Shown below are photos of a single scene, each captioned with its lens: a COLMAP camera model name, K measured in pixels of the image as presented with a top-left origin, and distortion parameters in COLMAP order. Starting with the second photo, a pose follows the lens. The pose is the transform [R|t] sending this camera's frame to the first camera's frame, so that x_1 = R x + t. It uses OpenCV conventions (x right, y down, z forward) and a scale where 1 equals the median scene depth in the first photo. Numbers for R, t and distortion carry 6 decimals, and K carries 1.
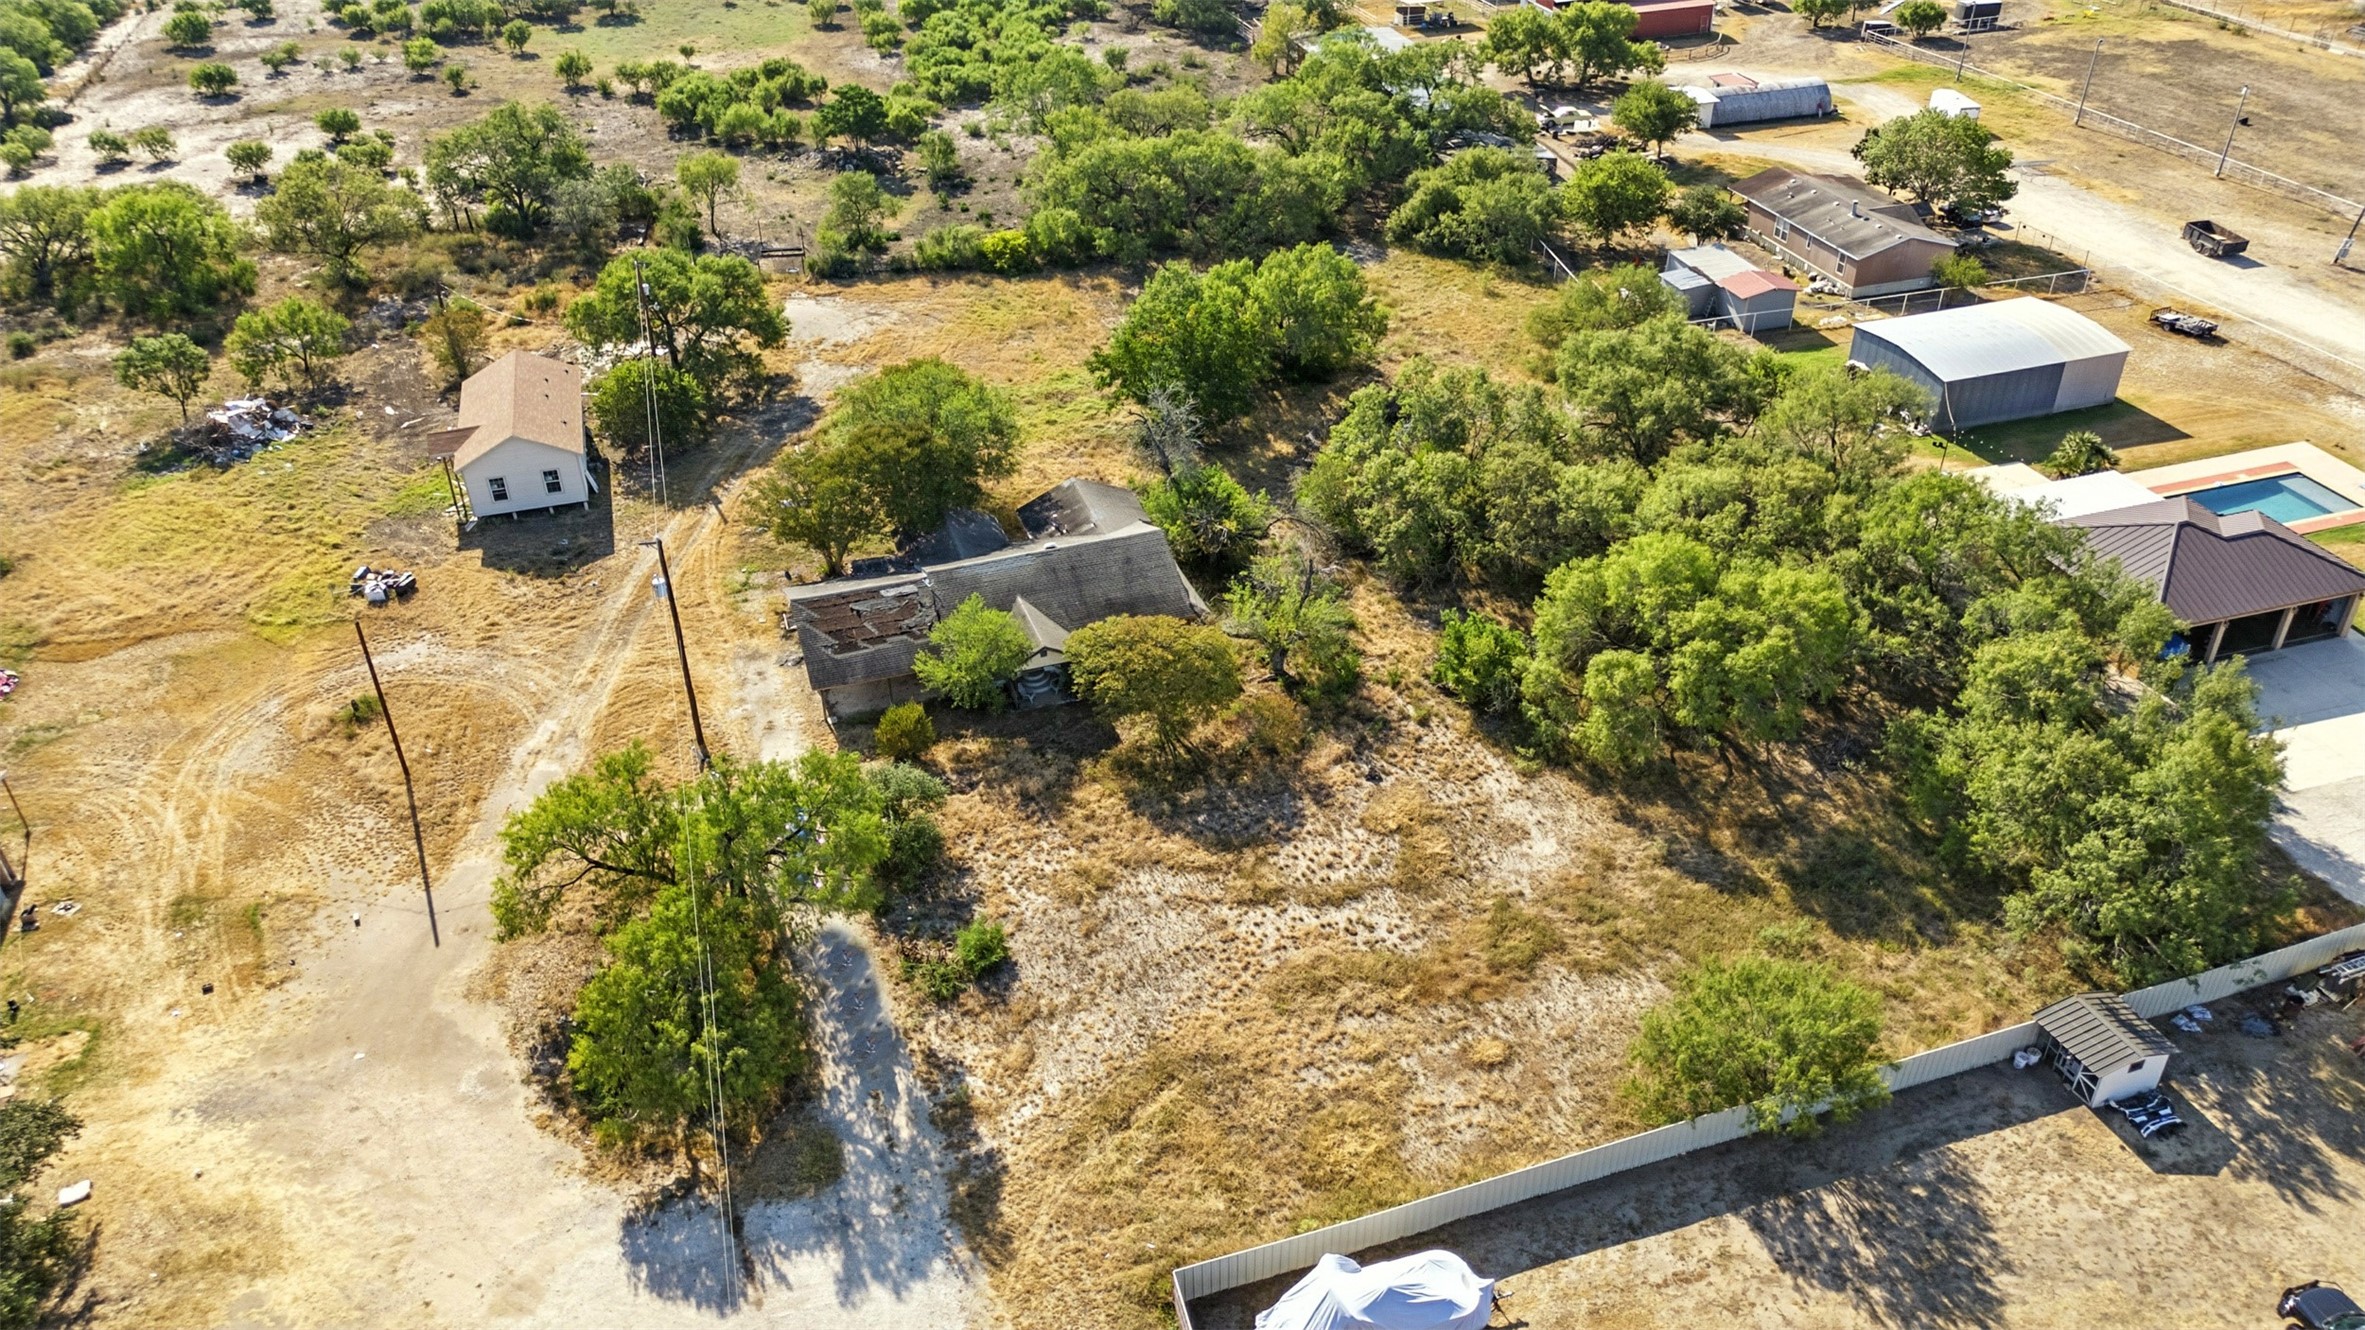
lens RADIAL K [[1737.8, 0, 1189.0], [0, 1737.8, 659.0], [0, 0, 1]] dist [0.073885, -0.072165]
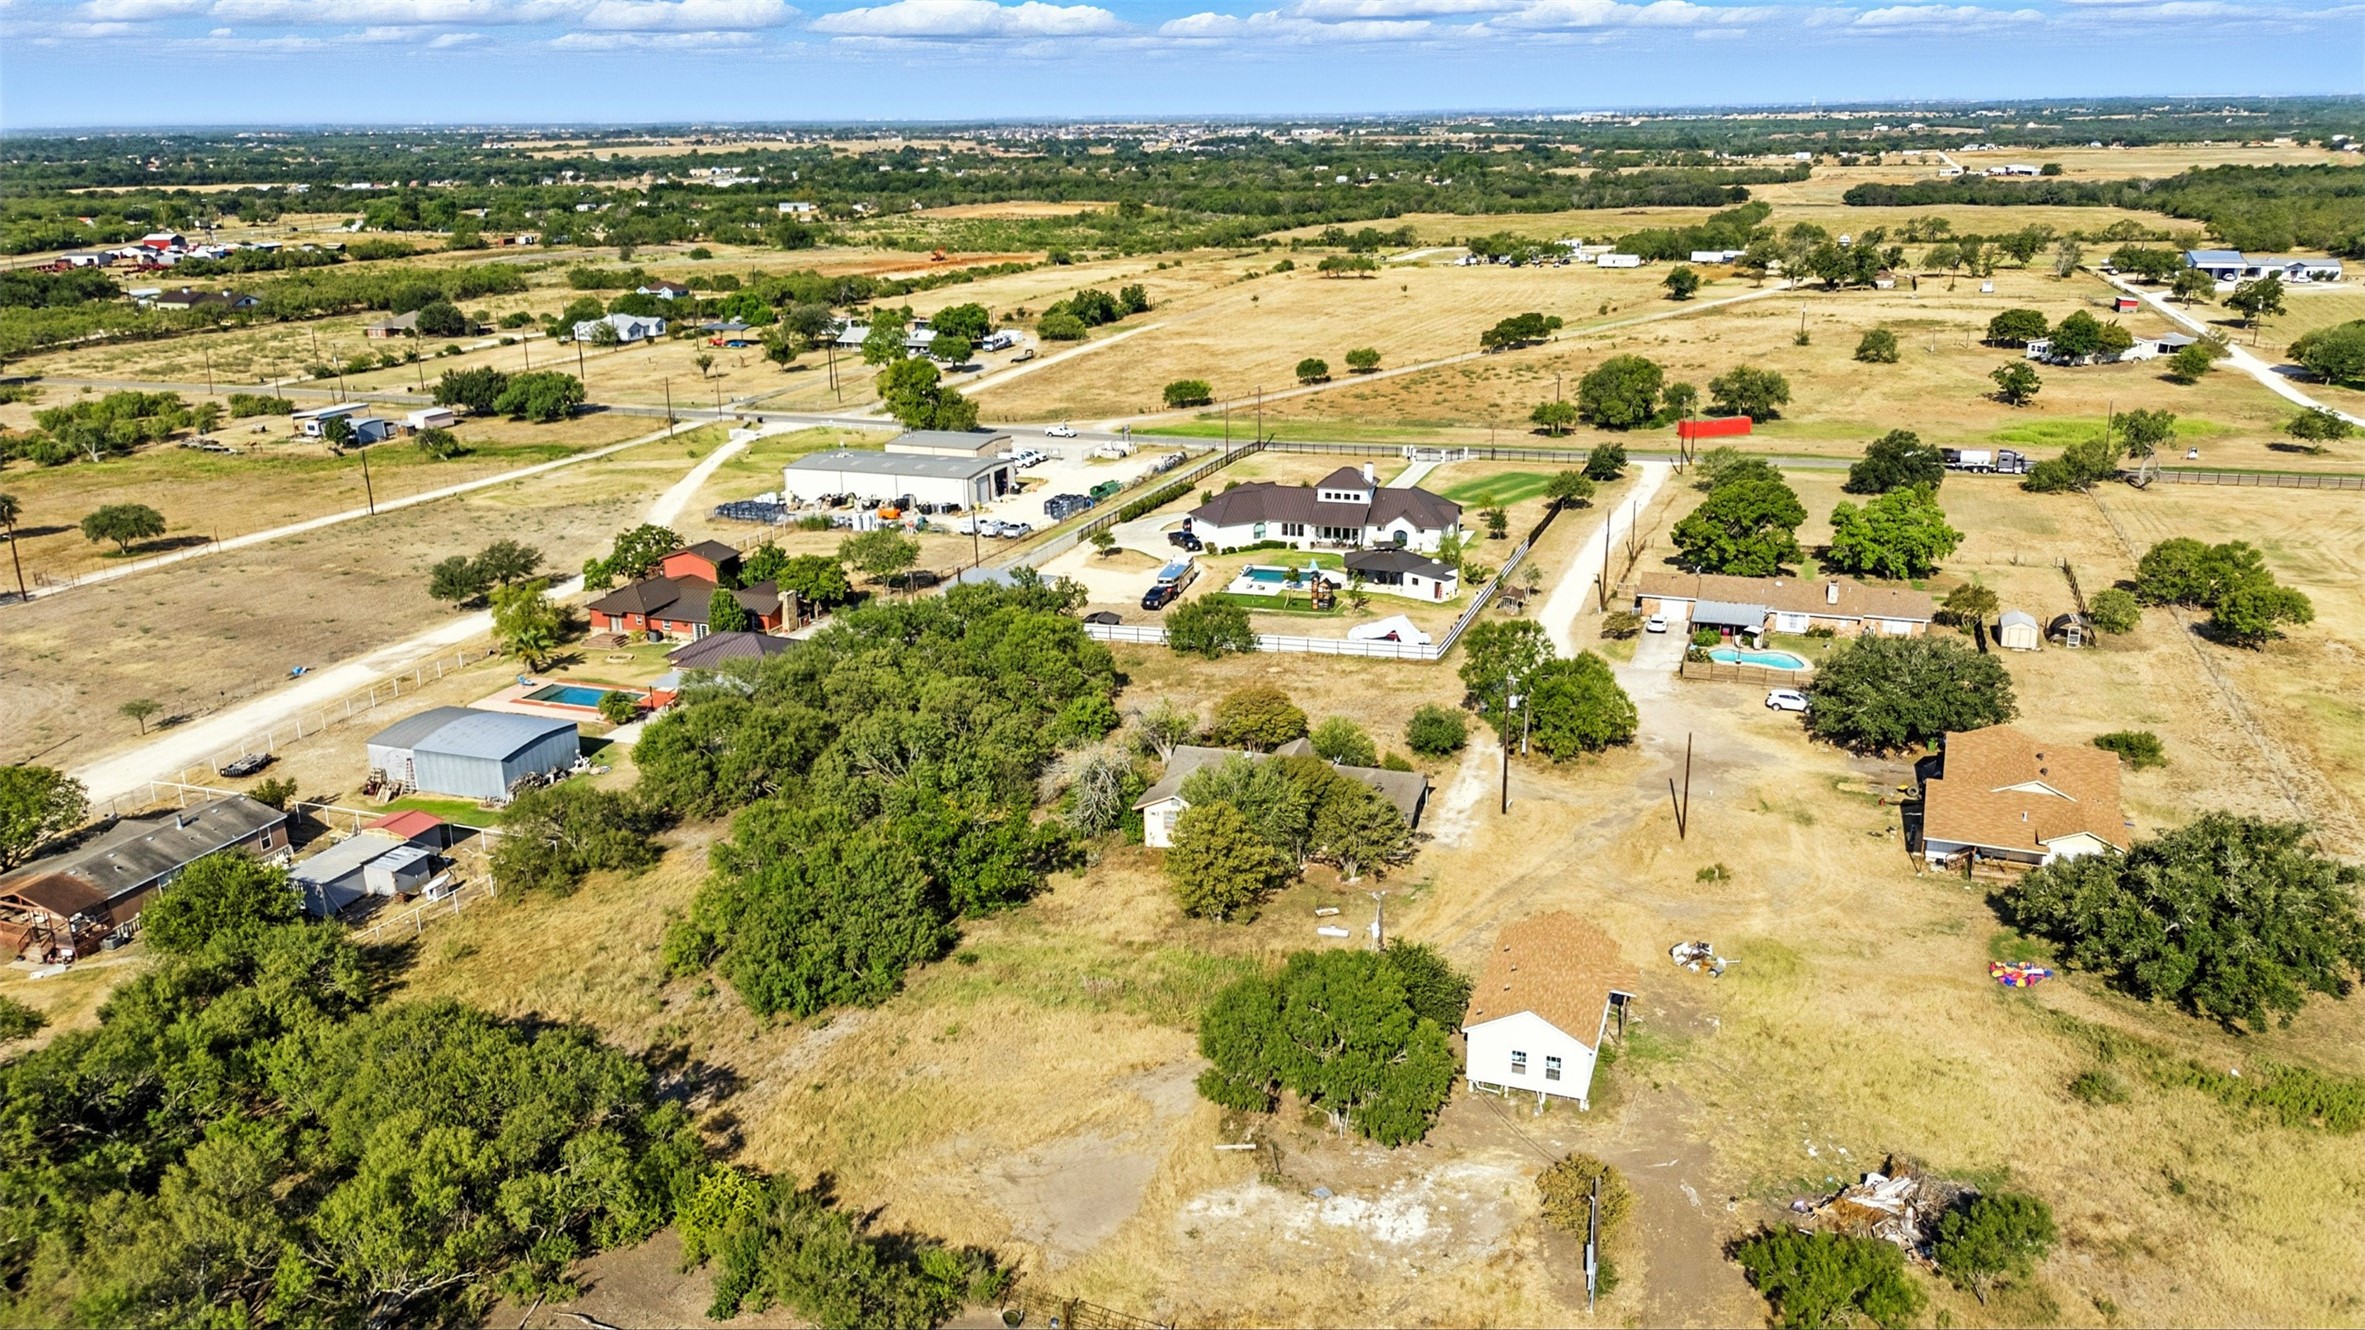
lens RADIAL K [[1737.8, 0, 1176.2], [0, 1737.8, 668.8], [0, 0, 1]] dist [0.073885, -0.072165]
pose [[-0.800936, -0.153802, 0.578659, -0.949155], [0.352145, 0.660625, 0.663000, -1.208053], [-0.484247, 0.734793, -0.474958, 1.819098]]
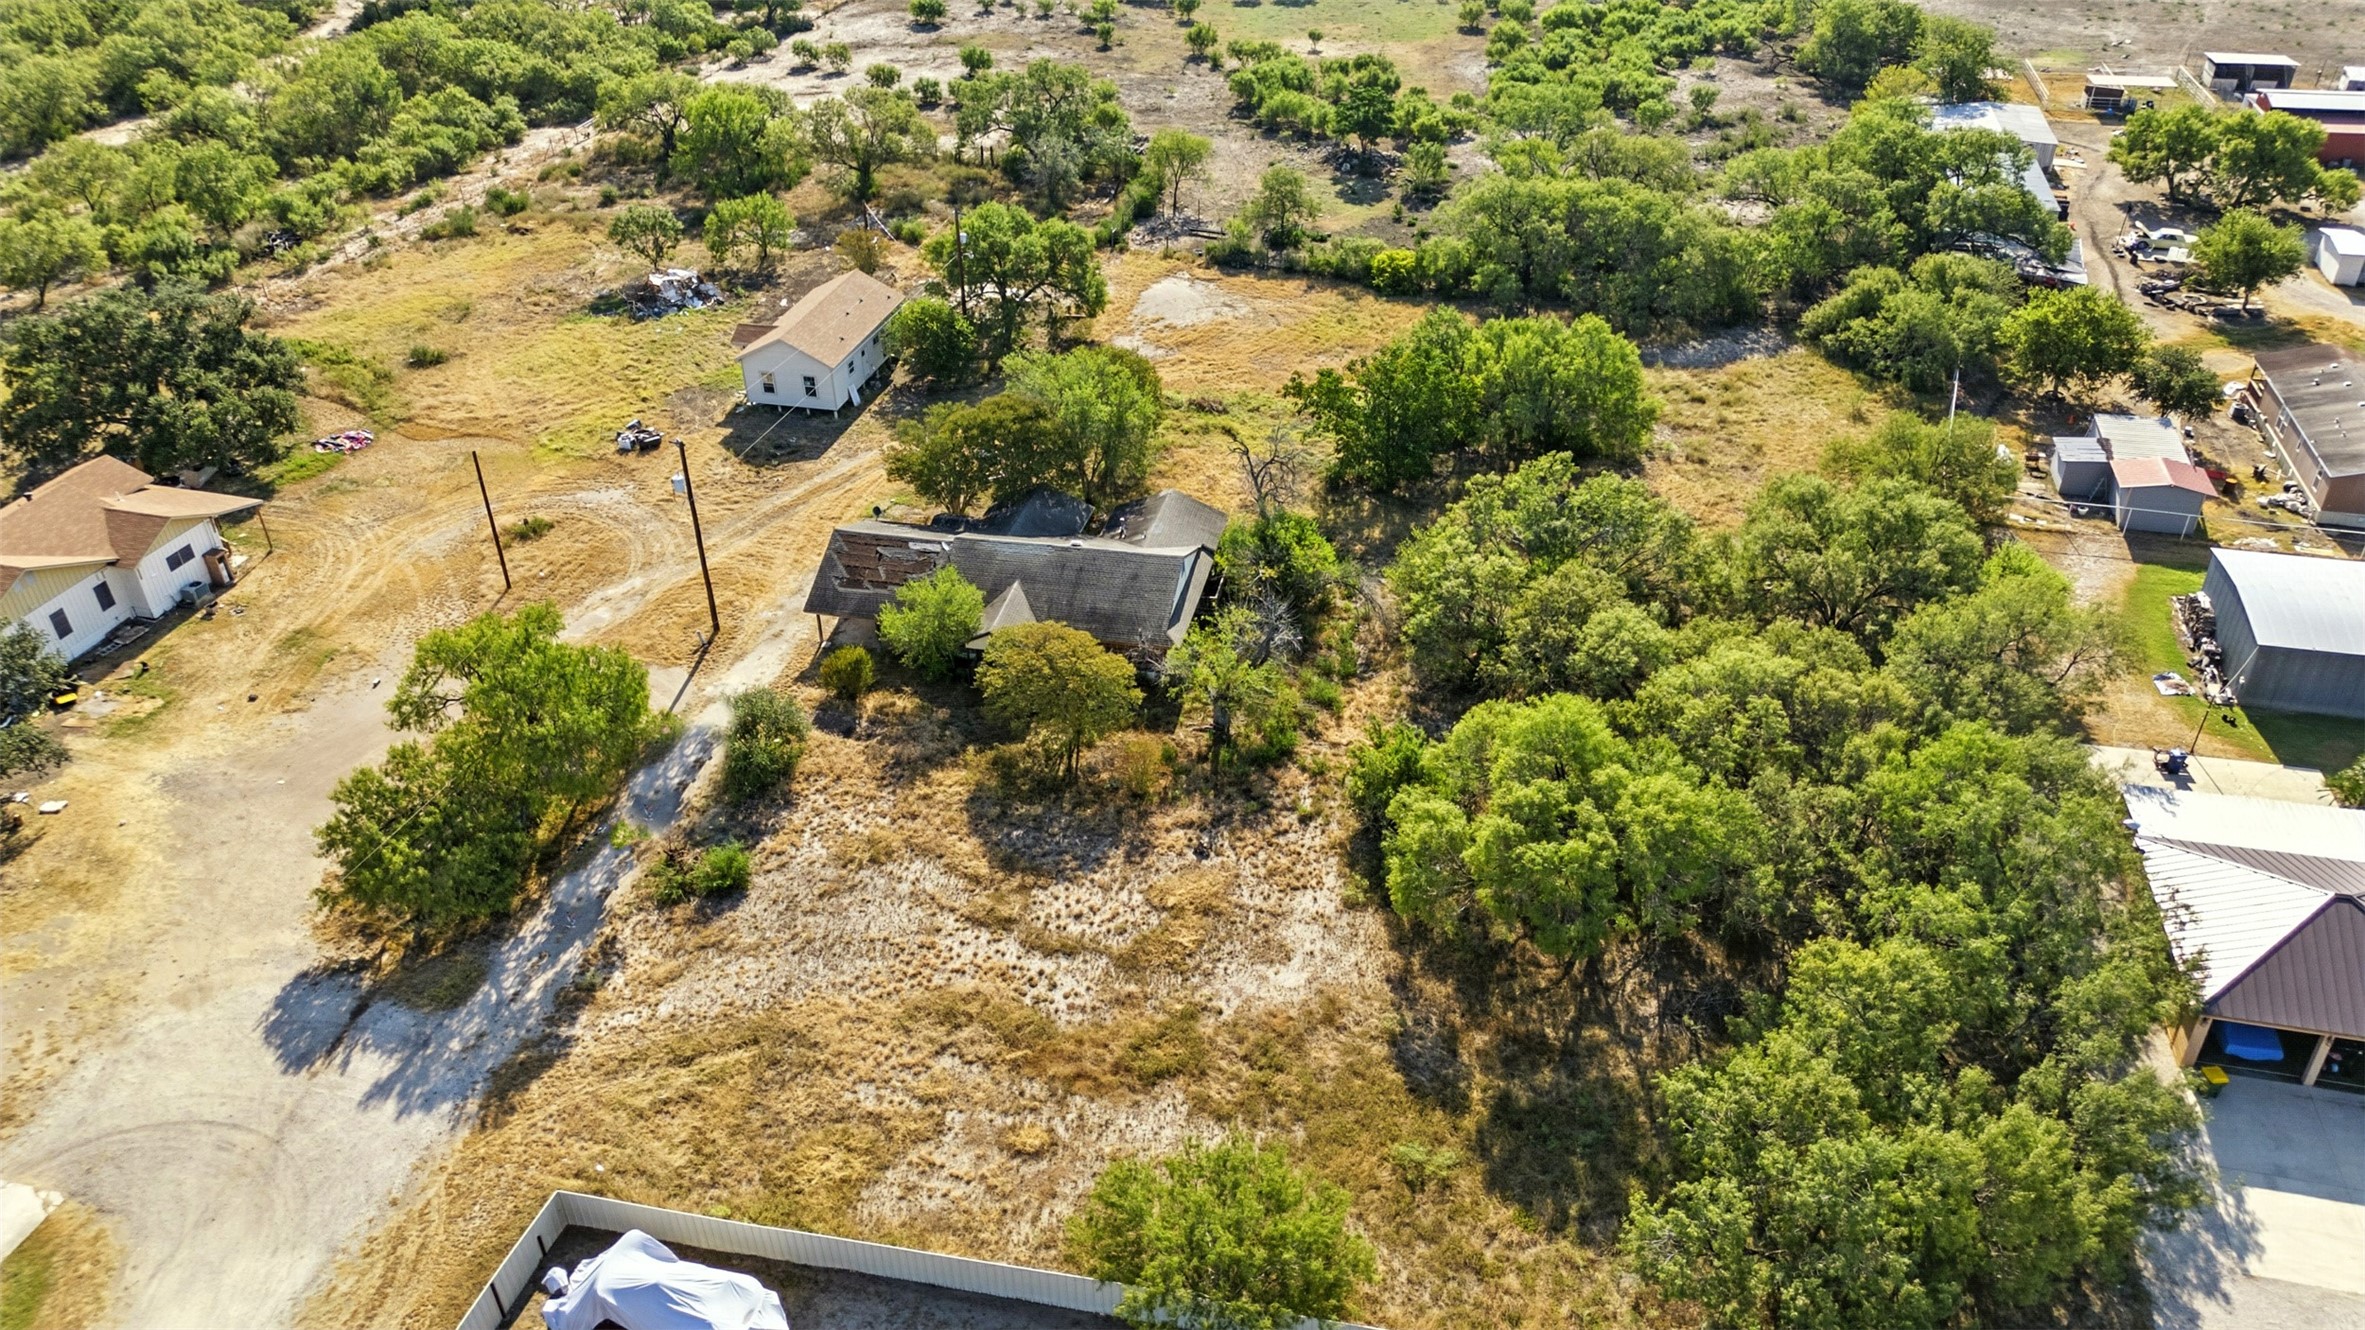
lens RADIAL K [[1737.8, 0, 1187.9], [0, 1737.8, 654.1], [0, 0, 1]] dist [0.073885, -0.072165]
pose [[0.861141, 0.278096, -0.425558, 0.465253], [-0.278148, 0.958439, 0.063477, -0.093247], [0.425523, 0.063706, 0.902702, 0.121118]]
